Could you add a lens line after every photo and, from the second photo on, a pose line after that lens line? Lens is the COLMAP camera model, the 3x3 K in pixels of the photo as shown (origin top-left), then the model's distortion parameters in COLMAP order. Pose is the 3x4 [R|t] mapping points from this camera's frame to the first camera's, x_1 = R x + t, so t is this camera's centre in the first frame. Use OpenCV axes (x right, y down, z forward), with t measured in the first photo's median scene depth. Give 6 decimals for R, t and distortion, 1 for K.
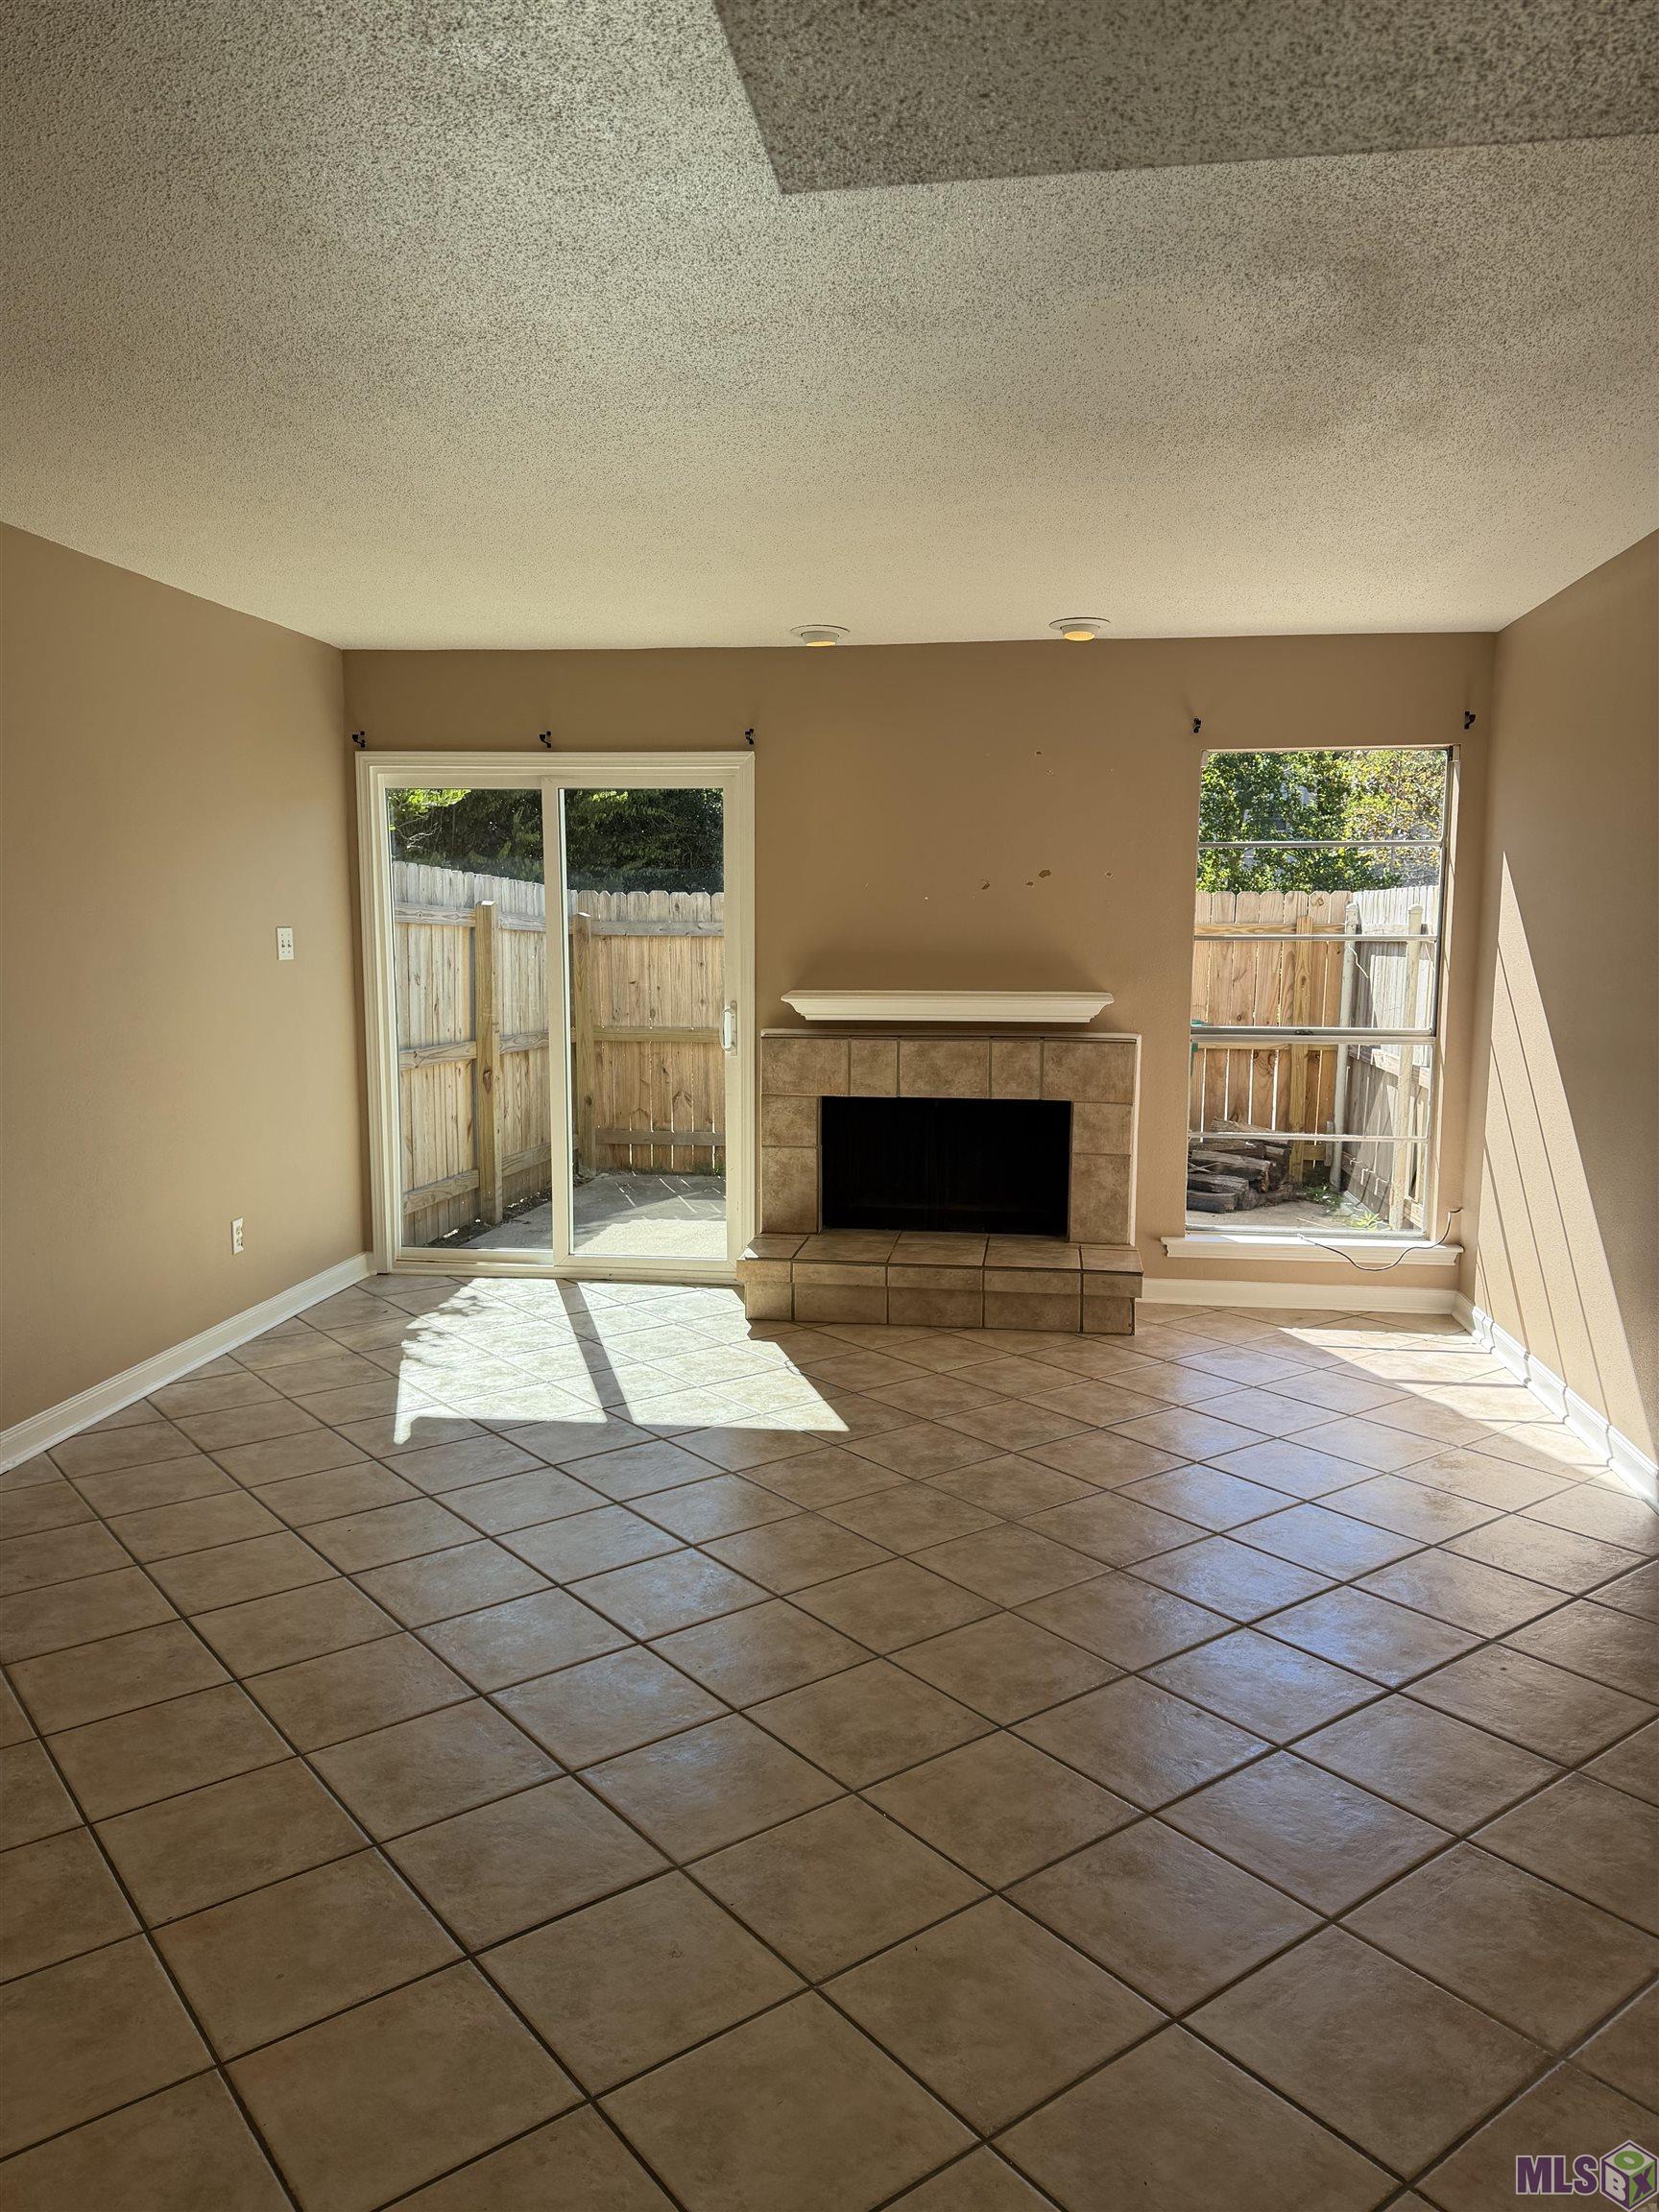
lens RADIAL K [[1557.9, 0, 827.7], [0, 1557.9, 1108.9], [0, 0, 1]] dist [0.043279, -0.028153]
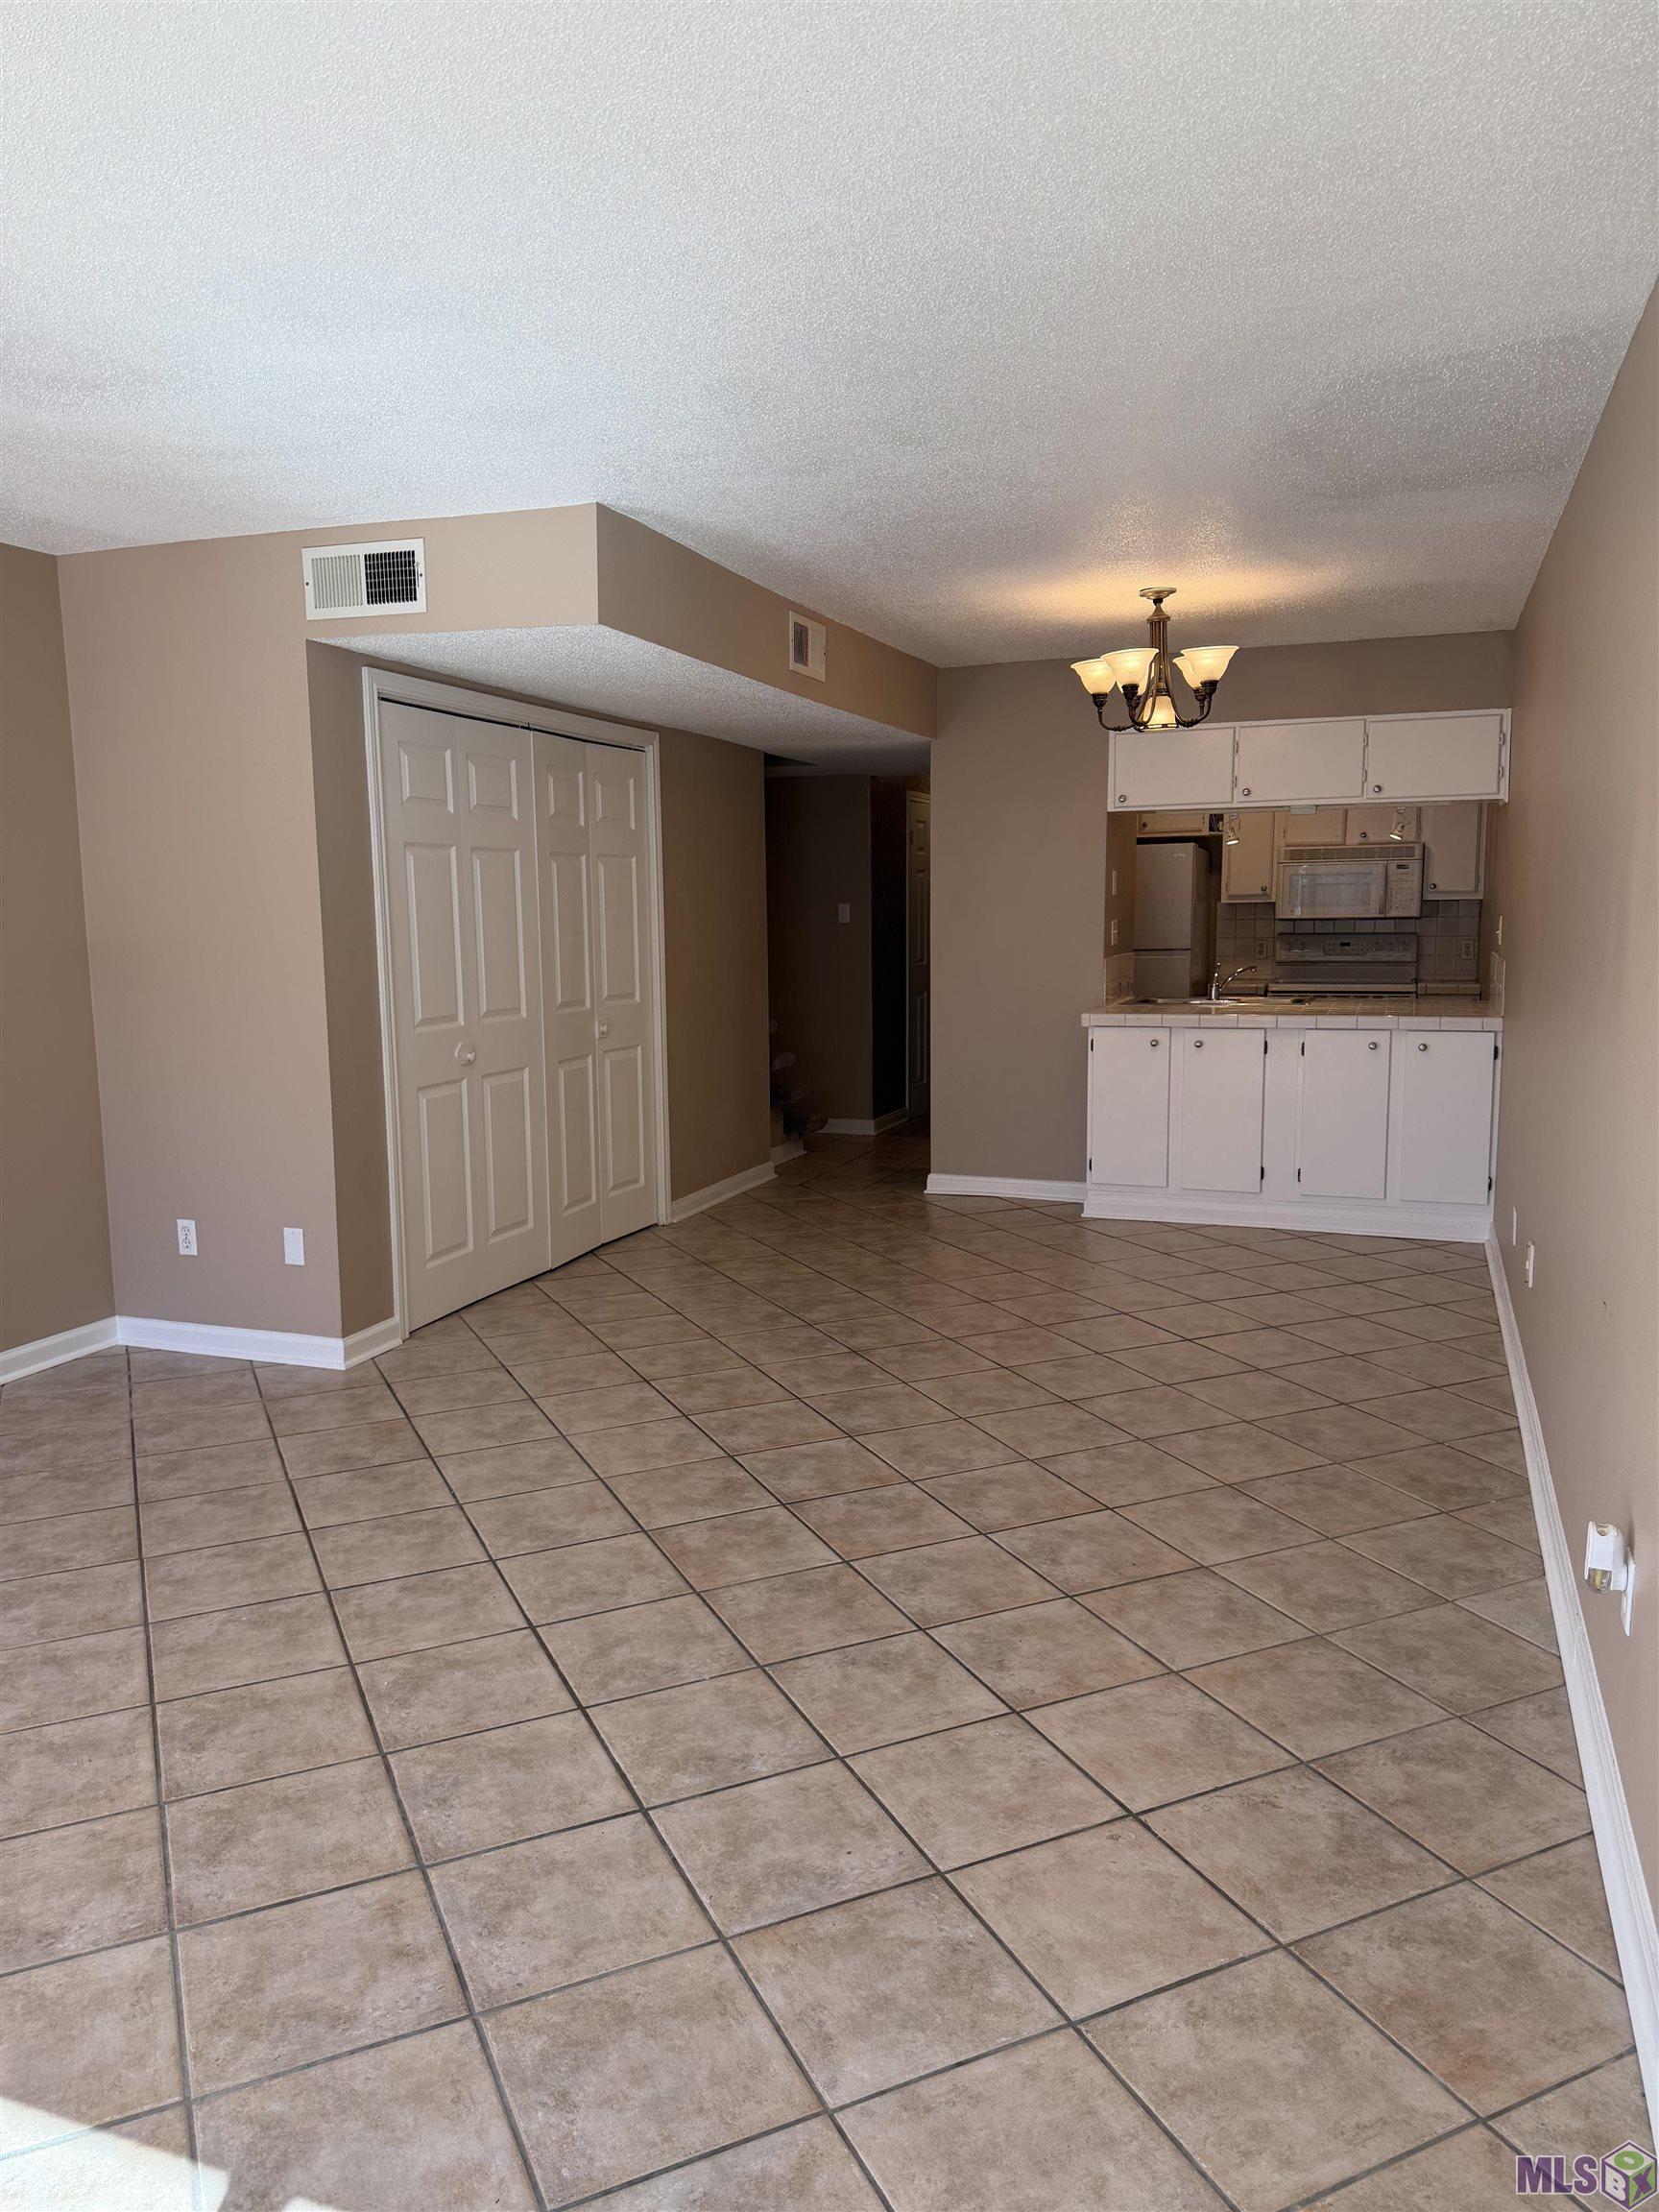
lens RADIAL K [[1557.9, 0, 821.2], [0, 1557.9, 1107.1], [0, 0, 1]] dist [0.043279, -0.028153]
pose [[-0.974021, -0.021310, 0.225453, -0.278158], [0.038419, 0.965581, 0.257249, -0.118657], [-0.223175, 0.259228, -0.939678, 0.981744]]
